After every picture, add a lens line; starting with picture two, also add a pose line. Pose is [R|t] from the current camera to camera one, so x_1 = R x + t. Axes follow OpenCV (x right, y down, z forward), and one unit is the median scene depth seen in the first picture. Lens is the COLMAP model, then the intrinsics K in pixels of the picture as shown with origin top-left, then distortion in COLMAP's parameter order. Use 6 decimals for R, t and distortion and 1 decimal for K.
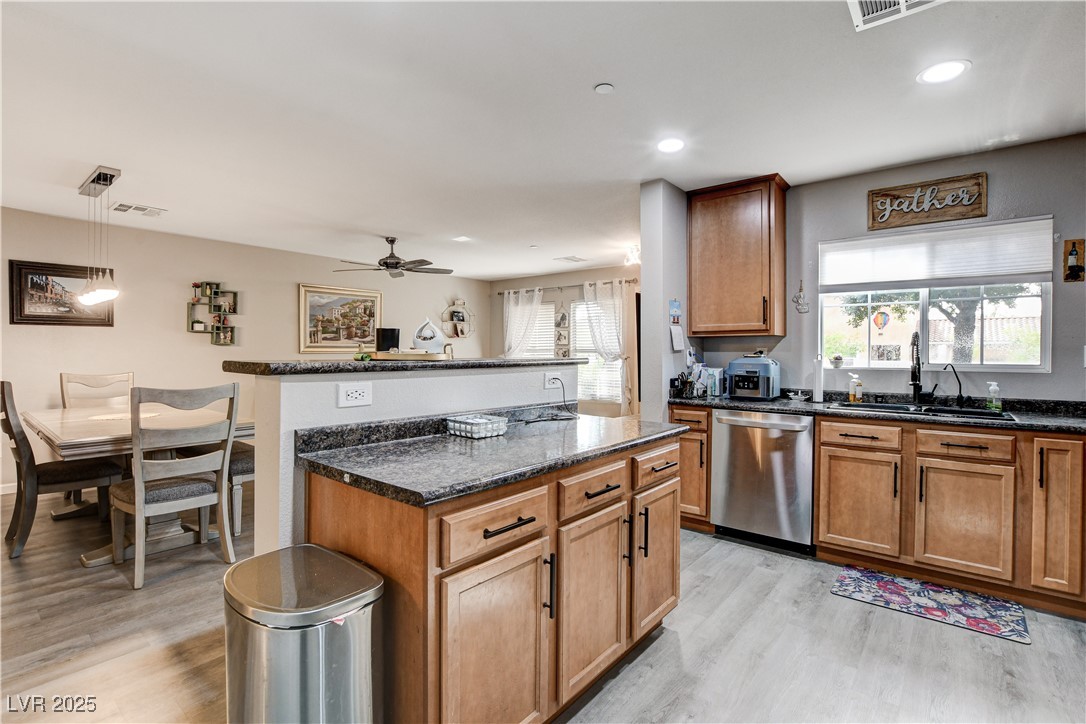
lens RADIAL K [[509.5, 0, 533.6], [0, 509.5, 356.5], [0, 0, 1]] dist [-0.000632, 0.000797]
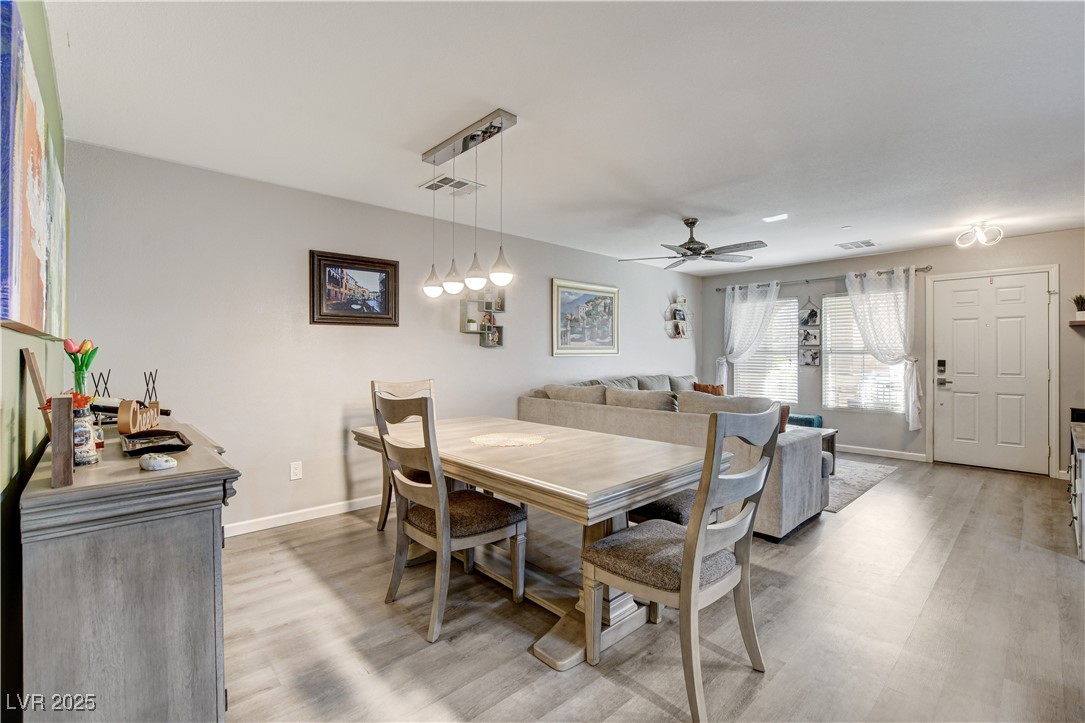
lens RADIAL K [[478.6, 0, 549.6], [0, 478.6, 356.6], [0, 0, 1]] dist [-0.011485, 0.000354]
pose [[0.995180, -0.004022, -0.097983, -0.435364], [0.003761, 0.999989, -0.002843, -0.003822], [0.097993, 0.002460, 0.995184, 0.187821]]
